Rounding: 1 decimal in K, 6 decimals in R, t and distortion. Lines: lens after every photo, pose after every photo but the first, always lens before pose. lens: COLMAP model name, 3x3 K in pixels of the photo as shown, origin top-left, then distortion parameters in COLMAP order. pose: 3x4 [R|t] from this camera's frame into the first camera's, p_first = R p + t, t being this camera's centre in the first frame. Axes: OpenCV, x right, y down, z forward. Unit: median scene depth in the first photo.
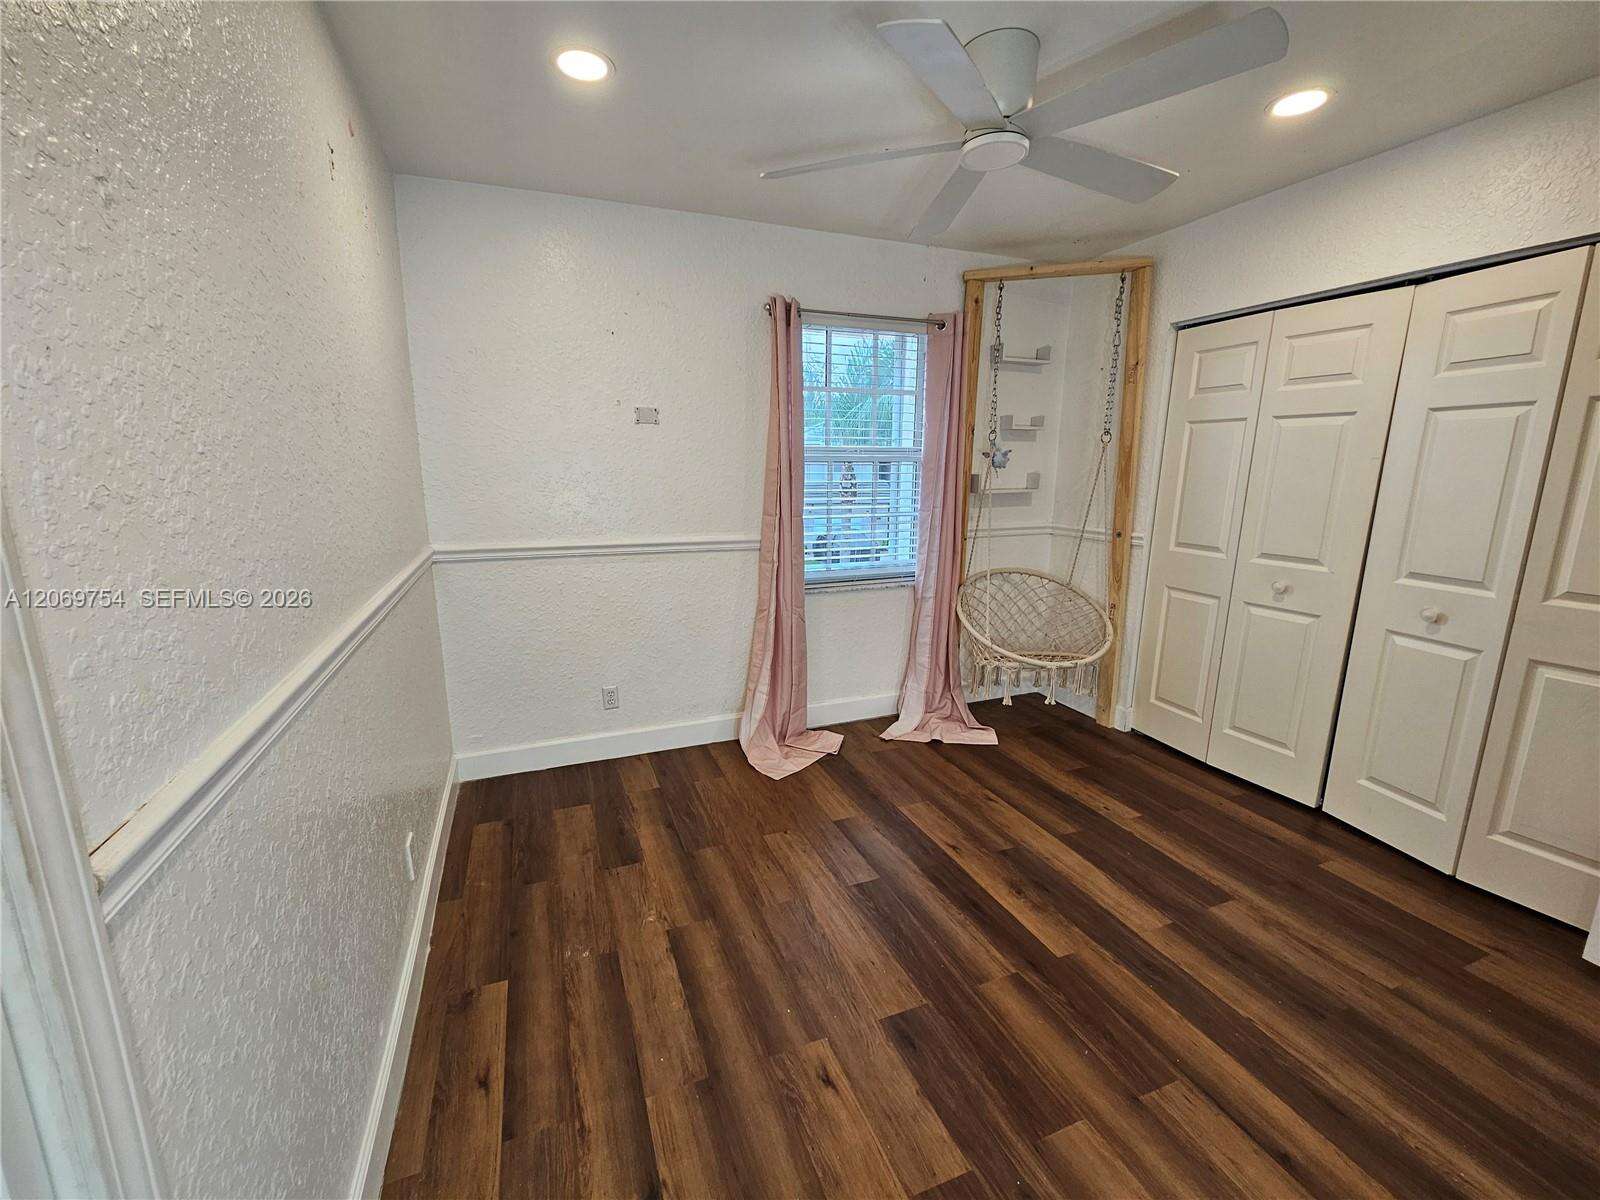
lens RADIAL K [[654.4, 0, 768.8], [0, 654.4, 603.2], [0, 0, 1]] dist [0.000204, -0.000634]
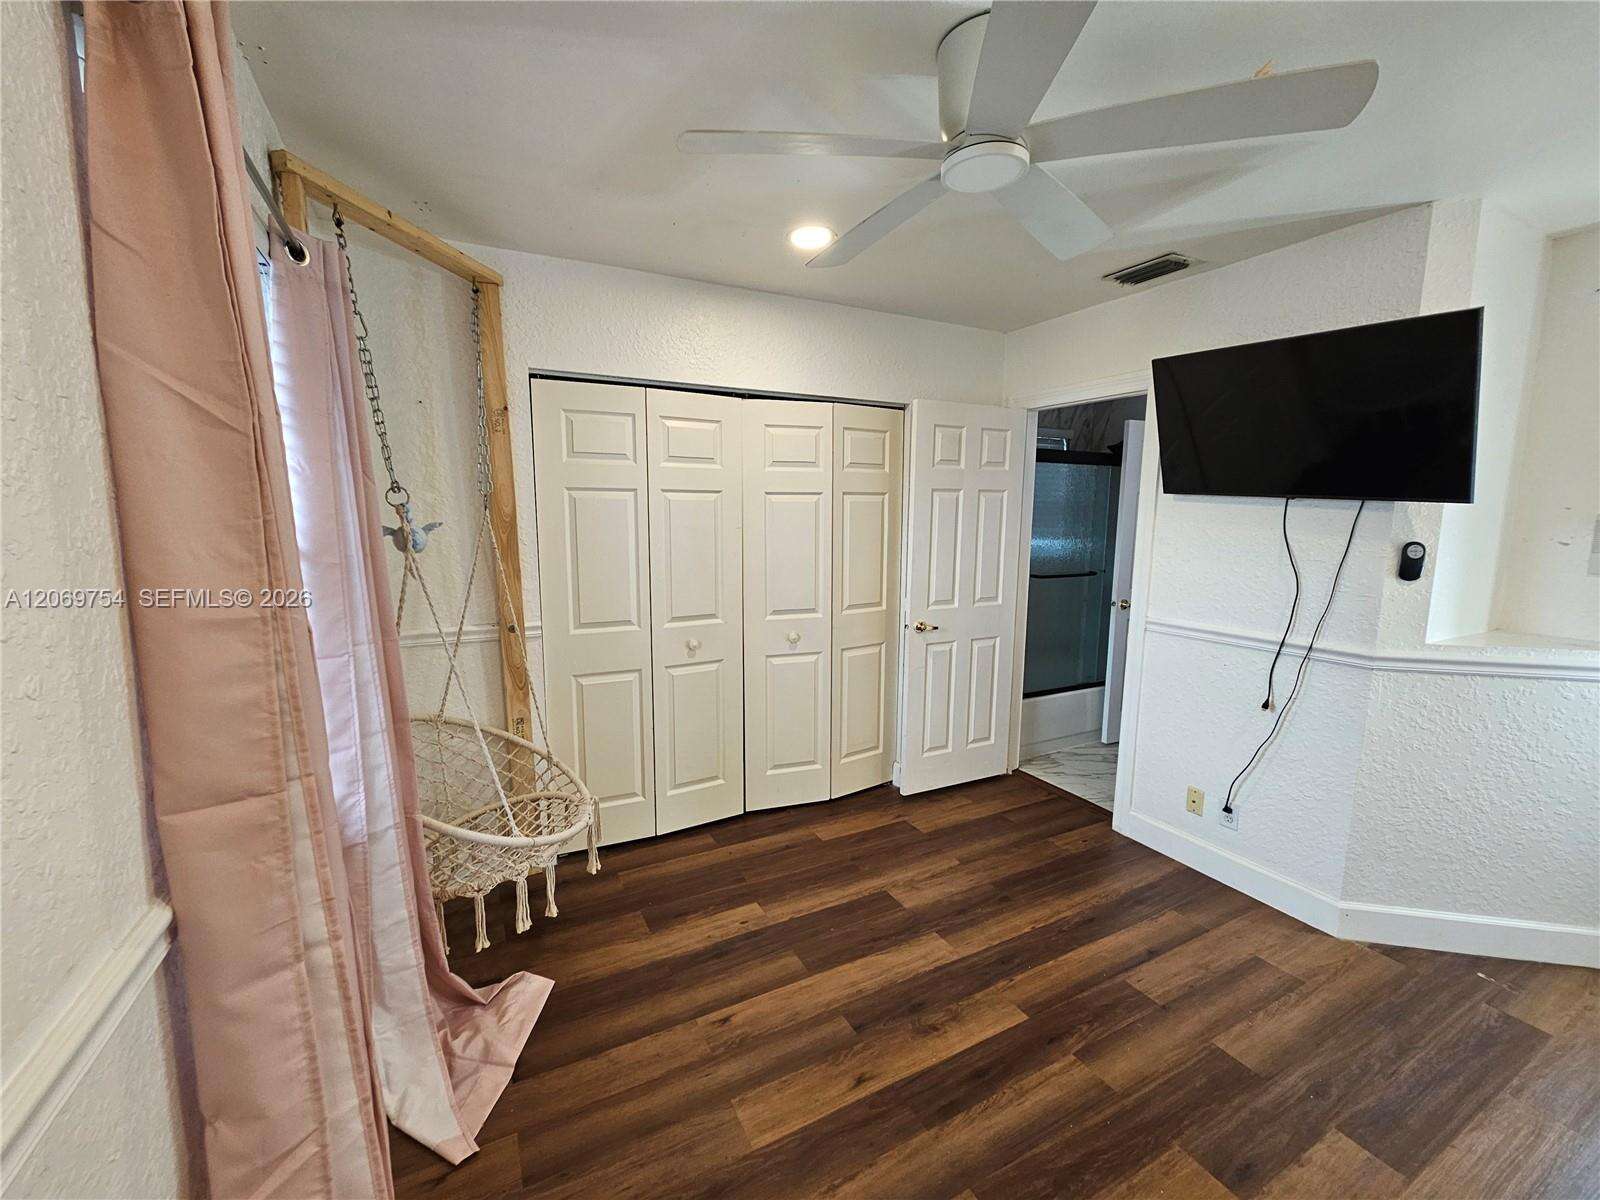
lens RADIAL K [[654.4, 0, 792.6], [0, 654.4, 601.8], [0, 0, 1]] dist [0.000204, -0.000634]
pose [[-0.129231, -0.135300, 0.982341, -0.313518], [0.206792, 0.965190, 0.160142, -0.240781], [-0.969813, 0.223835, -0.096753, 0.957416]]
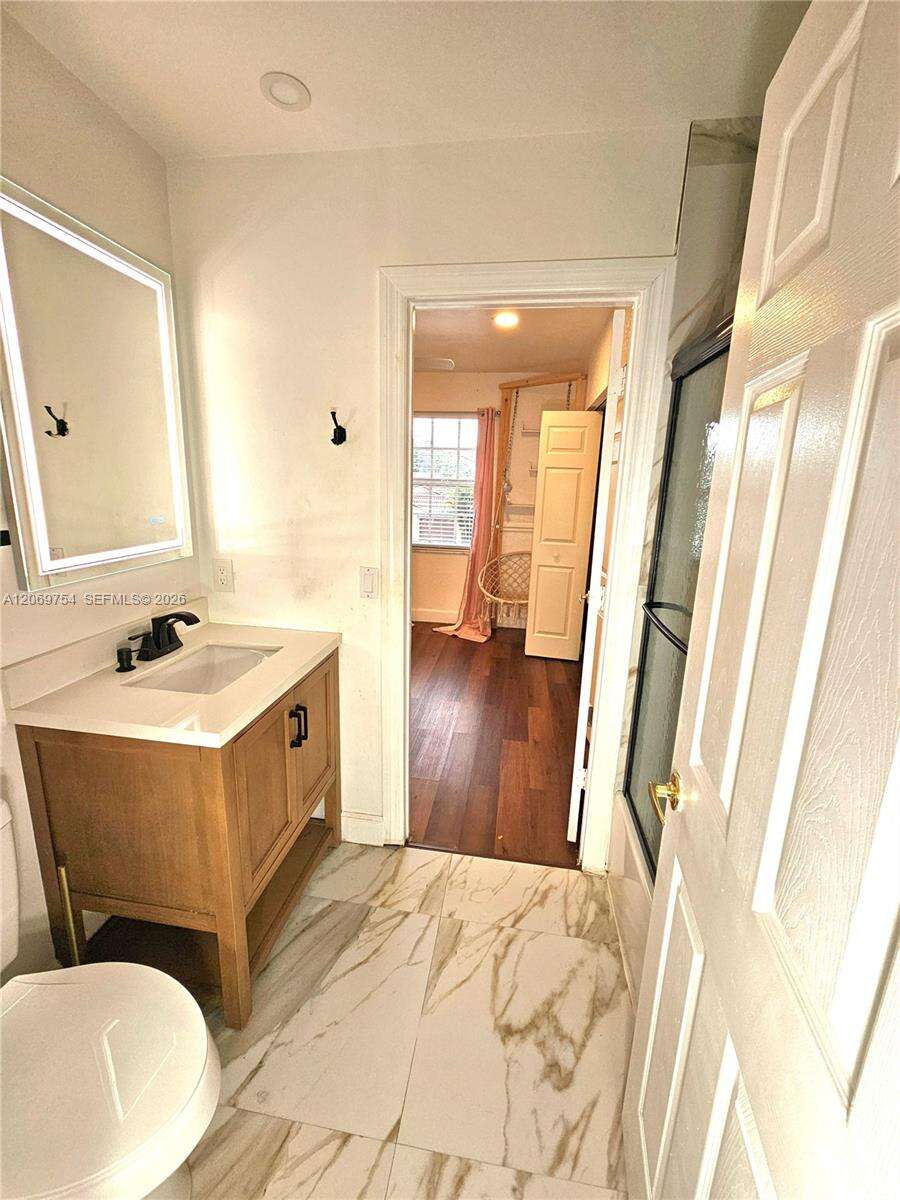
lens RADIAL K [[490.8, 0, 445.7], [0, 490.8, 591.5], [0, 0, 1]] dist [0.000204, -0.000634]
pose [[0.874699, 0.136222, -0.465129, 1.108203], [-0.129875, 0.990470, 0.045843, 0.030166], [0.466941, 0.020309, 0.884055, -0.338261]]
